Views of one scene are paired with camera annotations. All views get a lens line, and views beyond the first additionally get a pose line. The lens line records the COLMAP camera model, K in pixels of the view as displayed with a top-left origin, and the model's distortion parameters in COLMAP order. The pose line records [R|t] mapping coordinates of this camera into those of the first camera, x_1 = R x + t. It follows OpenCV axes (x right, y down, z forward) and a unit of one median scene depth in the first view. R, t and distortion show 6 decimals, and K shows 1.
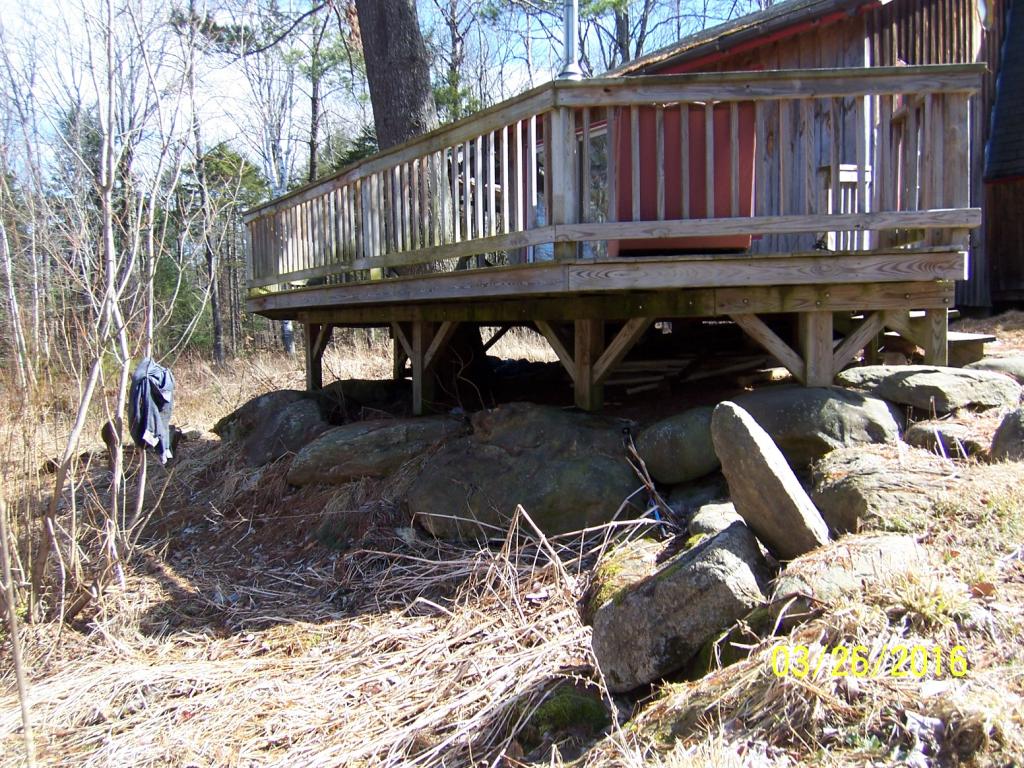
lens RADIAL K [[688.8, 0, 507.7], [0, 688.8, 380.6], [0, 0, 1]] dist [-0.021140, -0.033528]
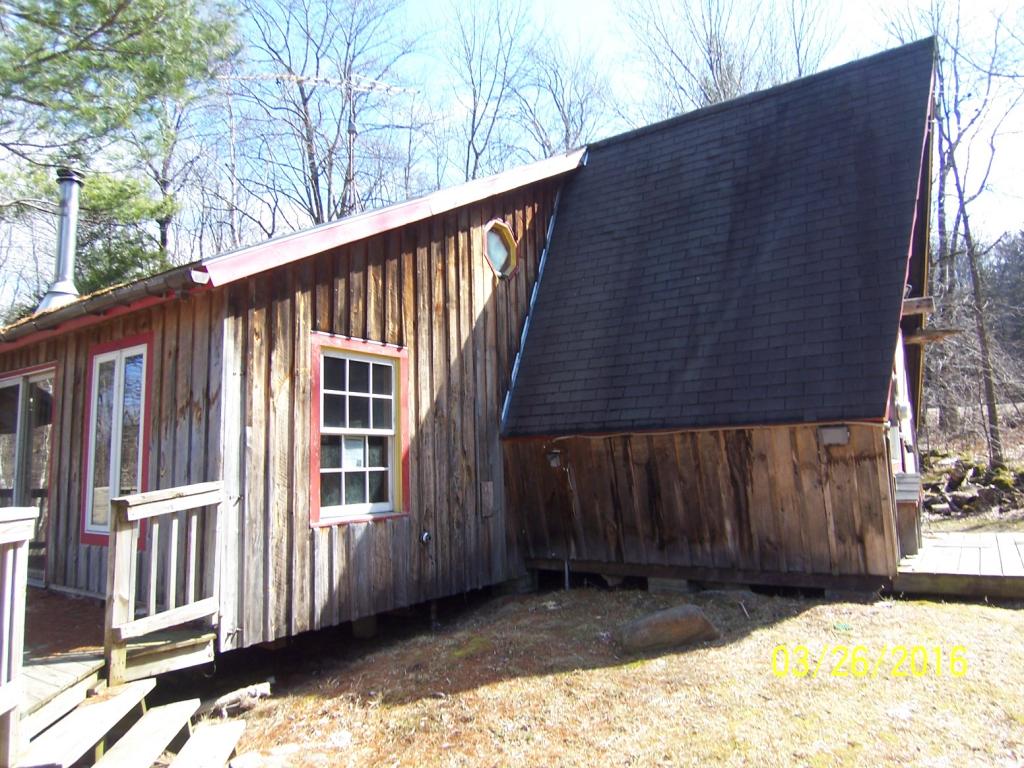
lens RADIAL K [[688.8, 0, 507.7], [0, 688.8, 380.6], [0, 0, 1]] dist [-0.021140, -0.033528]
pose [[0.961418, 0.016797, 0.274577, 0.956055], [0.037047, 0.981136, -0.189738, -0.407486], [-0.272585, 0.192589, 0.942659, 0.235098]]
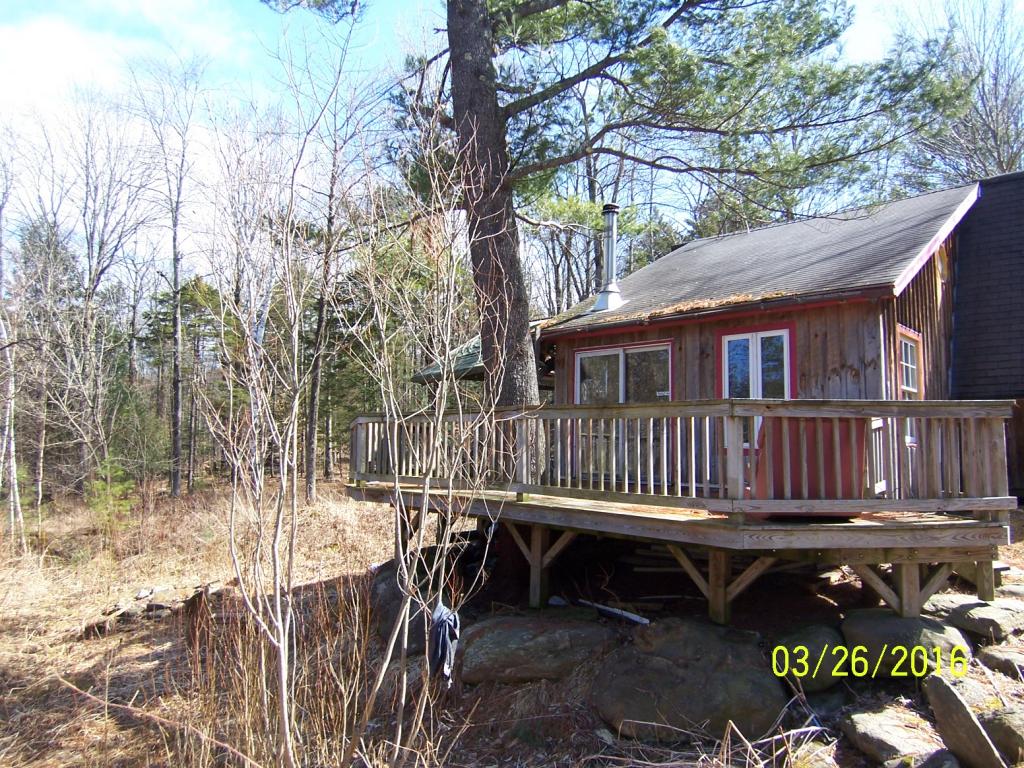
lens RADIAL K [[688.8, 0, 507.7], [0, 688.8, 380.6], [0, 0, 1]] dist [-0.021140, -0.033528]
pose [[0.993701, 0.037754, 0.105513, -0.506264], [-0.019193, 0.984966, -0.171681, -0.207368], [-0.110408, 0.168575, 0.979486, -0.321169]]
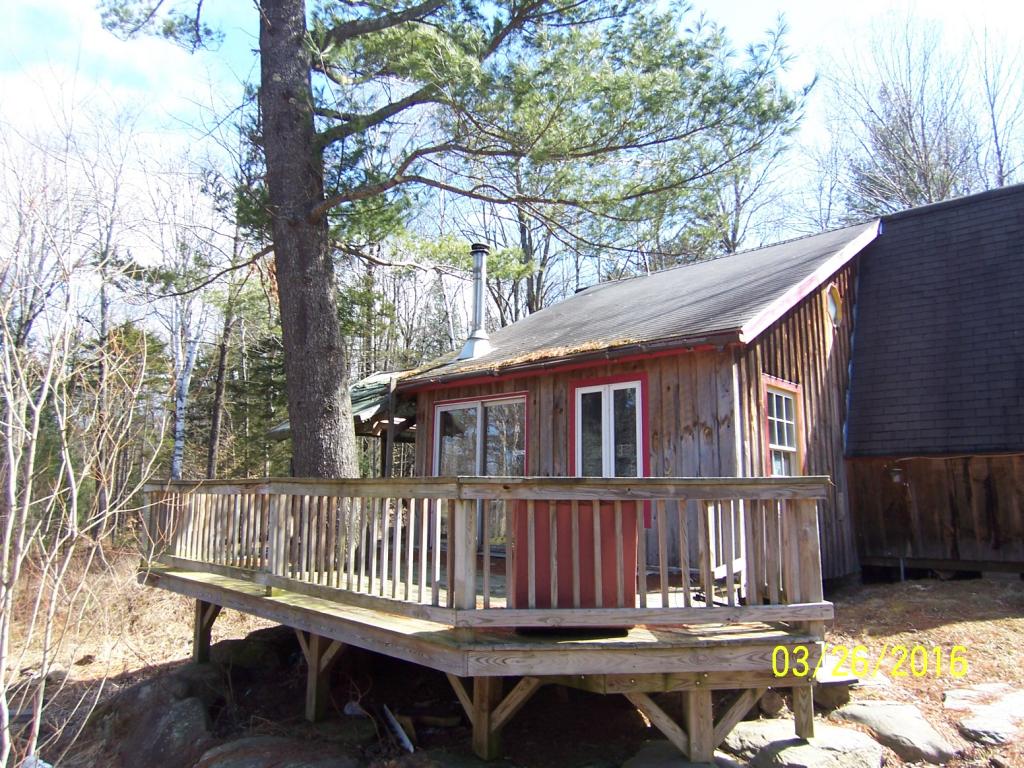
lens RADIAL K [[688.8, 0, 507.7], [0, 688.8, 380.6], [0, 0, 1]] dist [-0.021140, -0.033528]
pose [[0.990319, 0.042018, 0.132301, -0.006541], [-0.009714, 0.971728, -0.235902, -0.306215], [-0.138473, 0.232333, 0.962729, -0.104035]]
